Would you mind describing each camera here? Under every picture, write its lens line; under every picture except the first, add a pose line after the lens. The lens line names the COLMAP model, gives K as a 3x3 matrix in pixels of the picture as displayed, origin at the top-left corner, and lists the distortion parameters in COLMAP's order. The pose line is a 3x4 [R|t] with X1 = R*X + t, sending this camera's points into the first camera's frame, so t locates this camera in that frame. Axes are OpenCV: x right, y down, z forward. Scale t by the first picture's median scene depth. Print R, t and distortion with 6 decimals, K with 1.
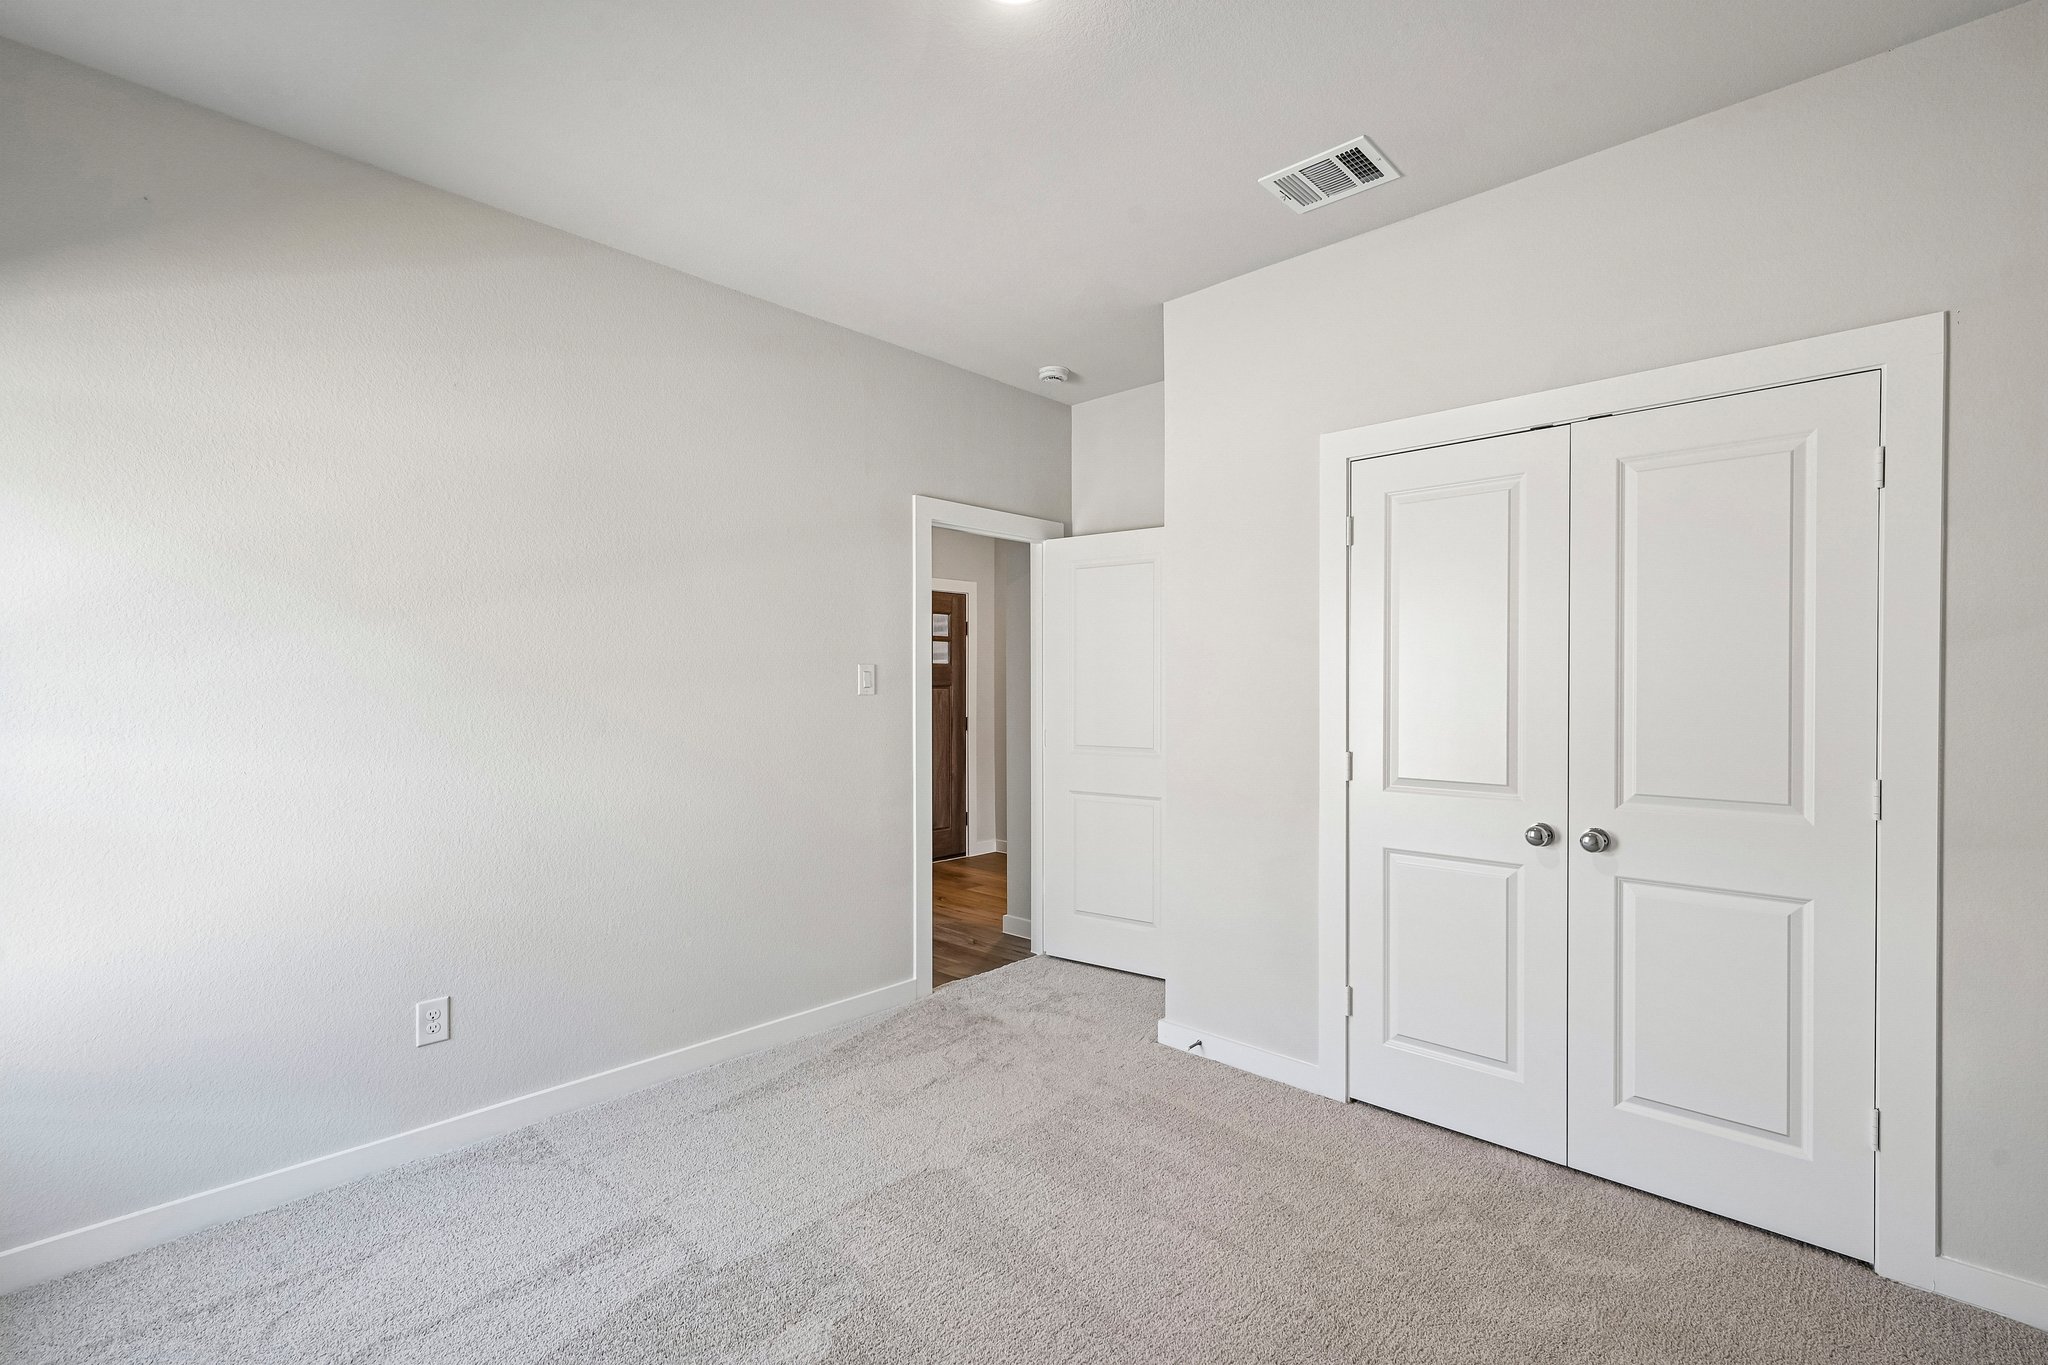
lens RADIAL K [[916.5, 0, 1026.9], [0, 916.5, 691.2], [0, 0, 1]] dist [-0.001613, 0.000519]
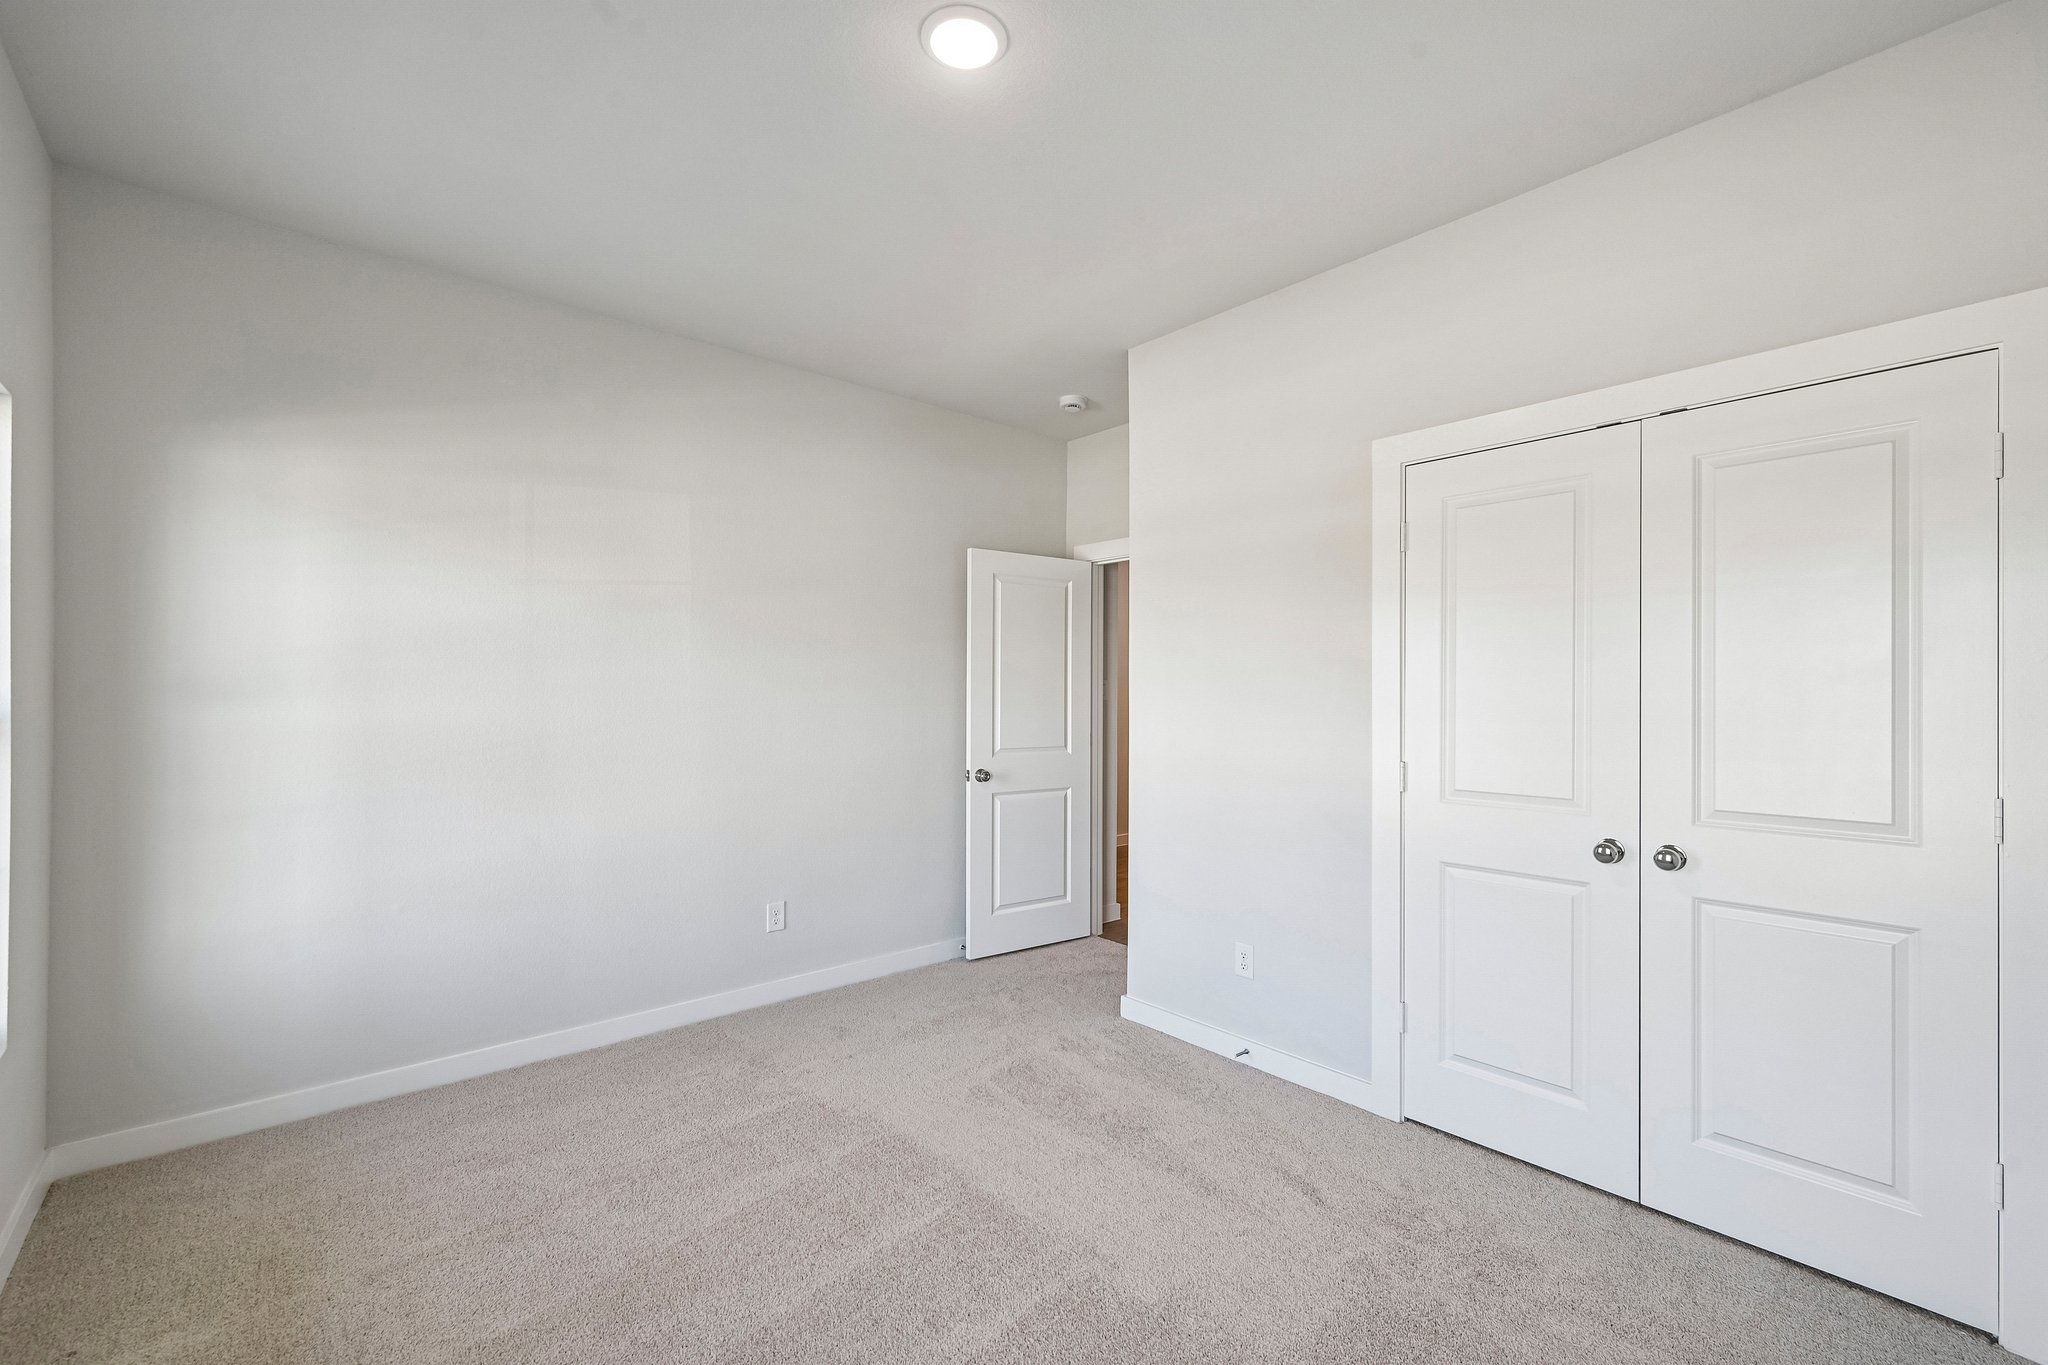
lens RADIAL K [[986.3, 0, 1024.0], [0, 986.3, 682.5], [0, 0, 1]] dist [-0.000413, -0.000648]
pose [[0.987618, -0.000181, -0.156879, 0.122849], [-0.002744, 0.999826, -0.018429, 0.002093], [0.156855, 0.018632, 0.987446, -0.113335]]
